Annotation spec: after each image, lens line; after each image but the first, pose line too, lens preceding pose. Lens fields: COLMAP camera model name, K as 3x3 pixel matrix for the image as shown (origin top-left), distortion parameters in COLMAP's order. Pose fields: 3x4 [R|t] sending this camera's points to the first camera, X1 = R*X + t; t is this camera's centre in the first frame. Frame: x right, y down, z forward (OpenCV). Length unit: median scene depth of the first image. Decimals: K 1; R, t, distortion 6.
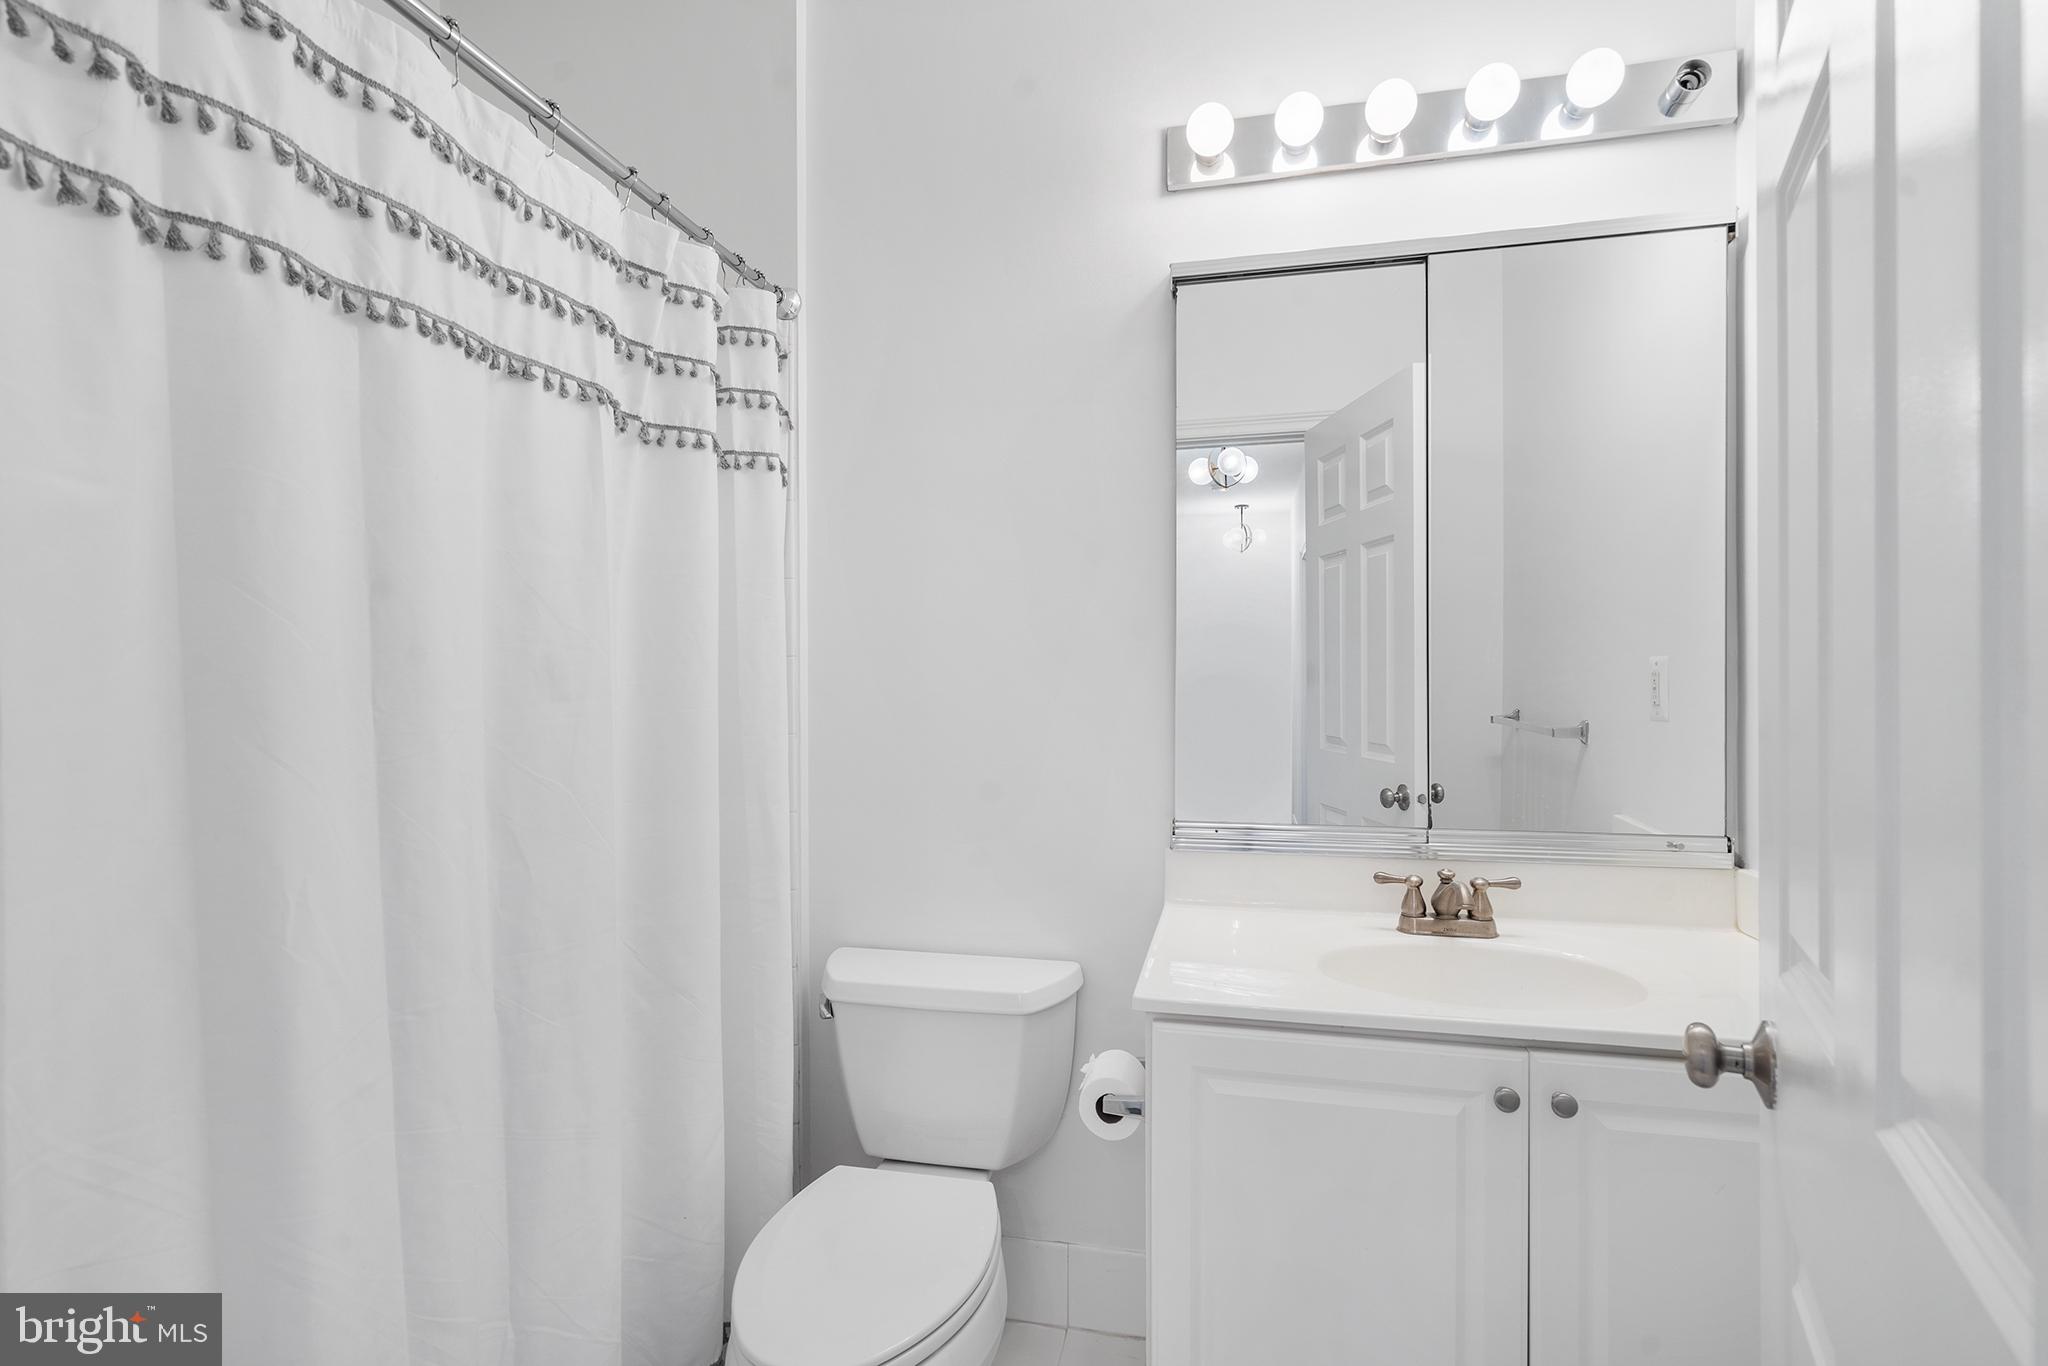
lens RADIAL K [[942.2, 0, 1014.7], [0, 942.2, 674.8], [0, 0, 1]] dist [-0.002615, 0.000624]
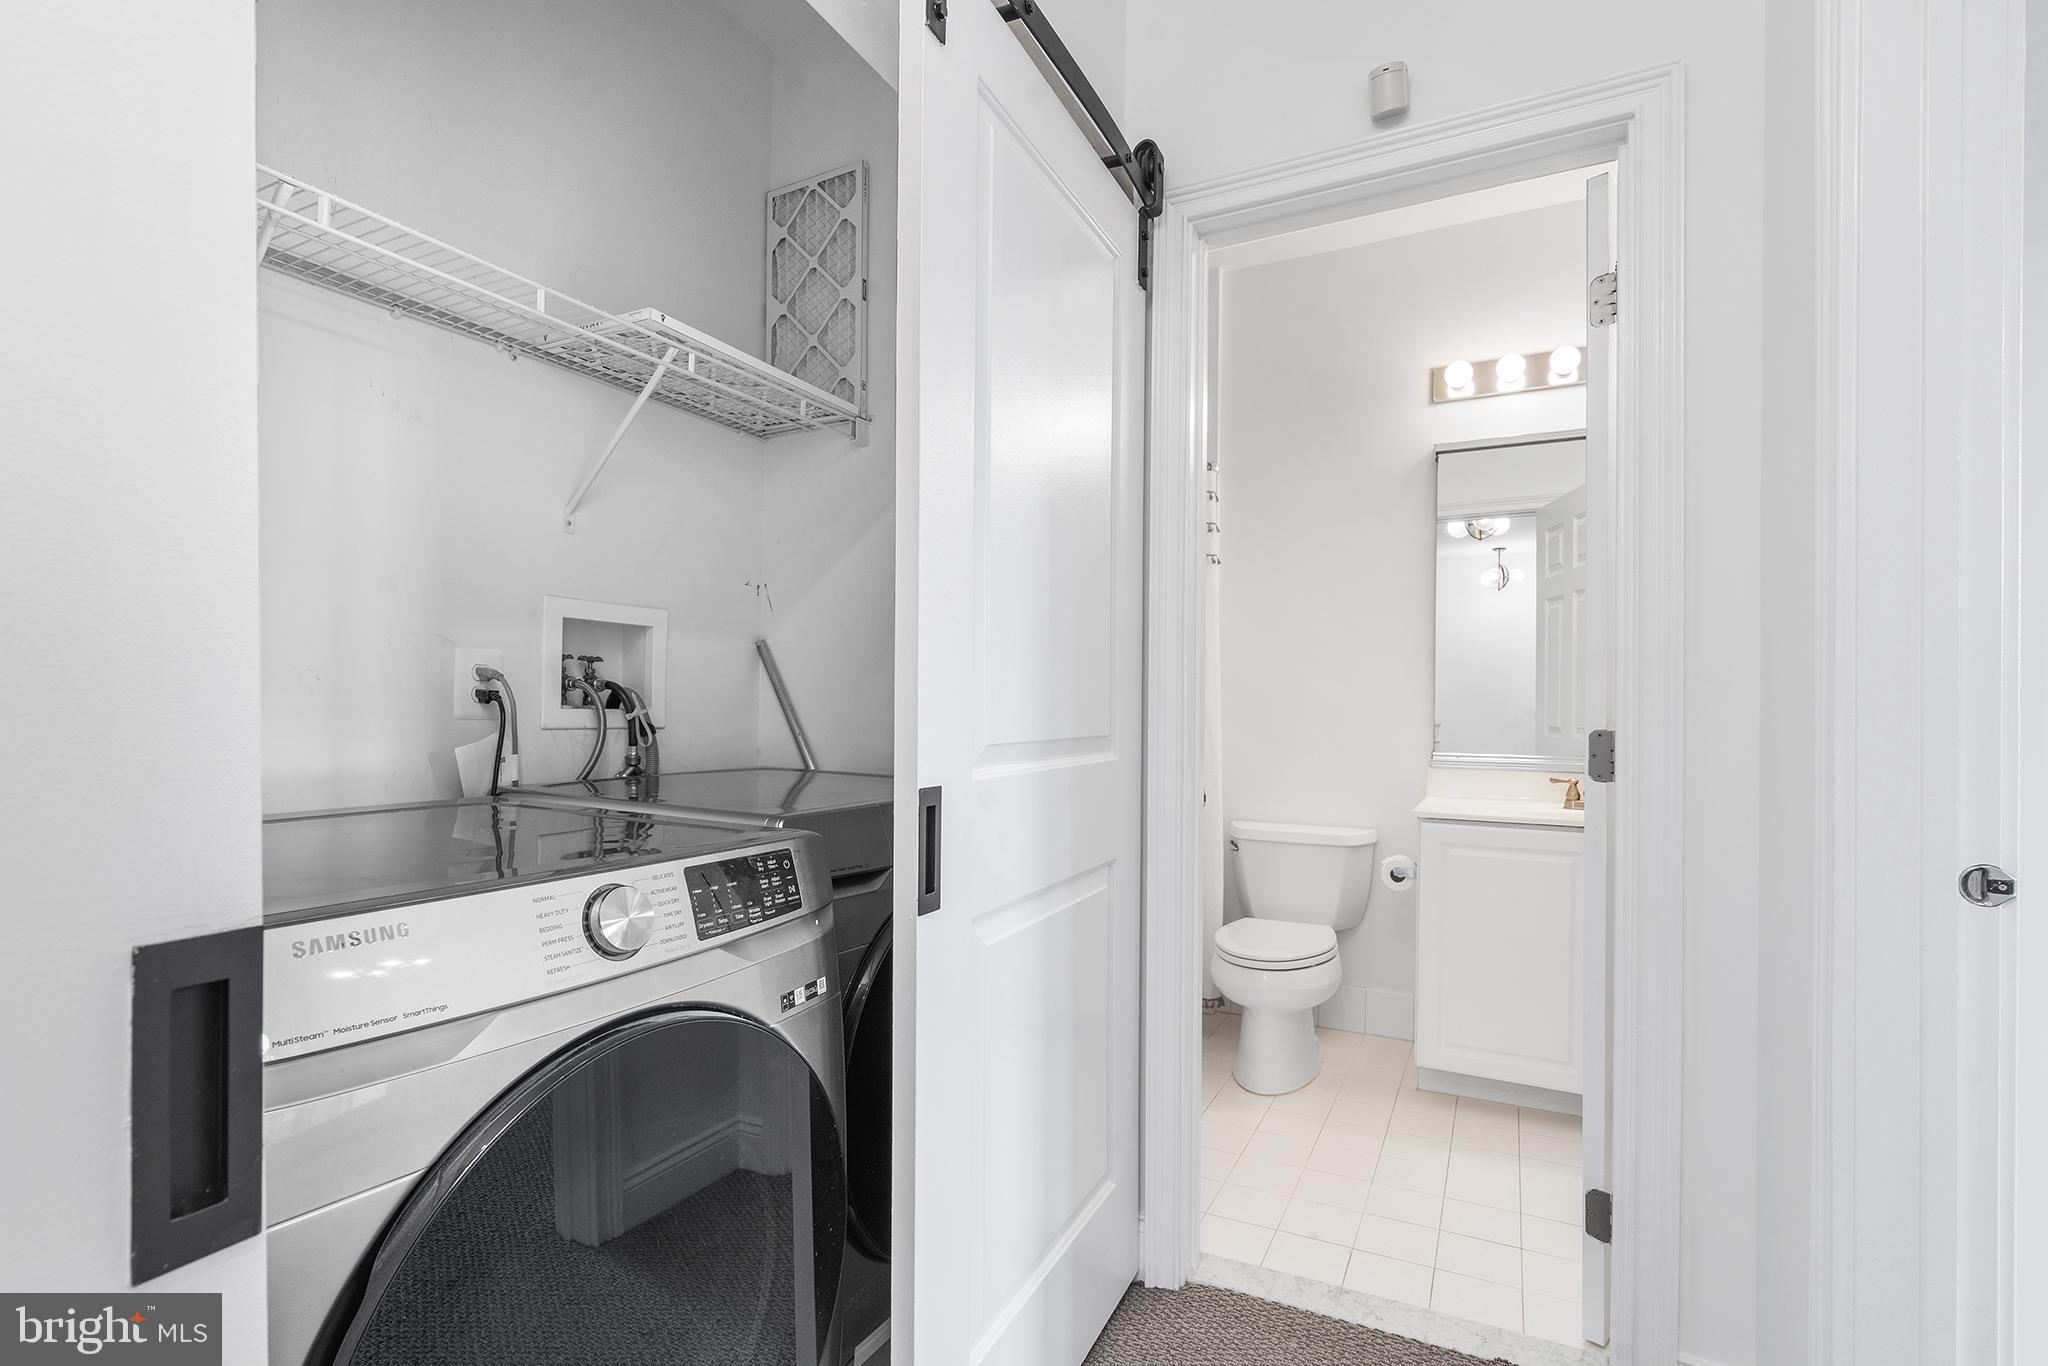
lens RADIAL K [[935.4, 0, 1028.7], [0, 935.4, 696.5], [0, 0, 1]] dist [-0.001635, 0.000052]
pose [[0.971309, 0.015930, -0.237286, -0.158342], [-0.019070, 0.999758, -0.010942, 0.085031], [0.237055, 0.015153, 0.971378, -0.921468]]
